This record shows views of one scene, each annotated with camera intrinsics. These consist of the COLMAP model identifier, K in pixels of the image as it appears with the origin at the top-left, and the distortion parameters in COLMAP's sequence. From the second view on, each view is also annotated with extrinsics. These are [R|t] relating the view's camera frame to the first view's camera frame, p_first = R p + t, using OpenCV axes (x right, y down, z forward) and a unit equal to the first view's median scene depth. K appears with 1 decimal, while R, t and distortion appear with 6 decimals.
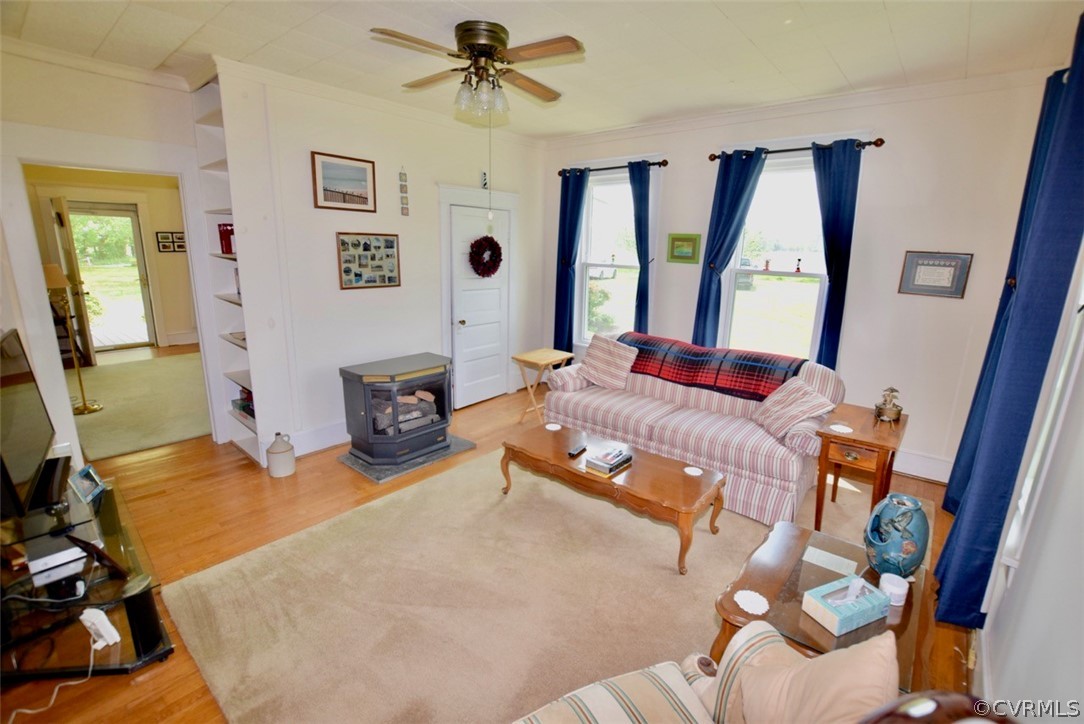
lens RADIAL K [[479.8, 0, 540.5], [0, 479.8, 364.5], [0, 0, 1]] dist [-0.030895, 0.001908]
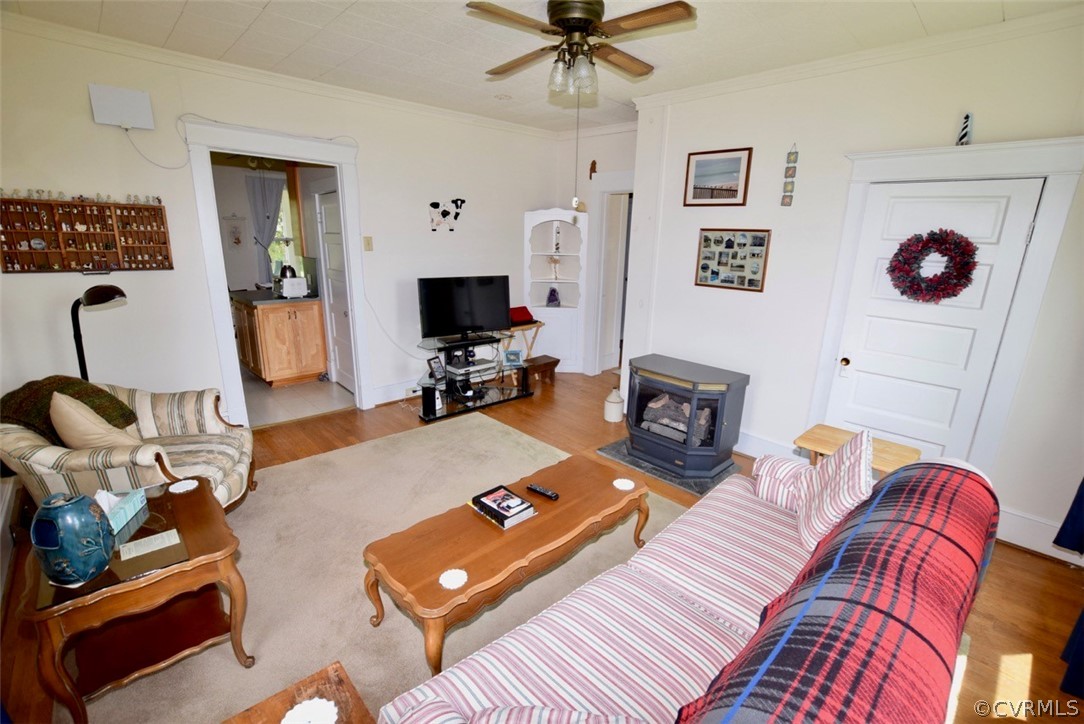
lens RADIAL K [[479.8, 0, 541.5], [0, 479.8, 365.3], [0, 0, 1]] dist [-0.030895, 0.001908]
pose [[-0.103298, 0.234096, -0.966710, 0.620087], [-0.266223, 0.929942, 0.253640, -0.164893], [0.958360, 0.283561, -0.033740, 0.748037]]
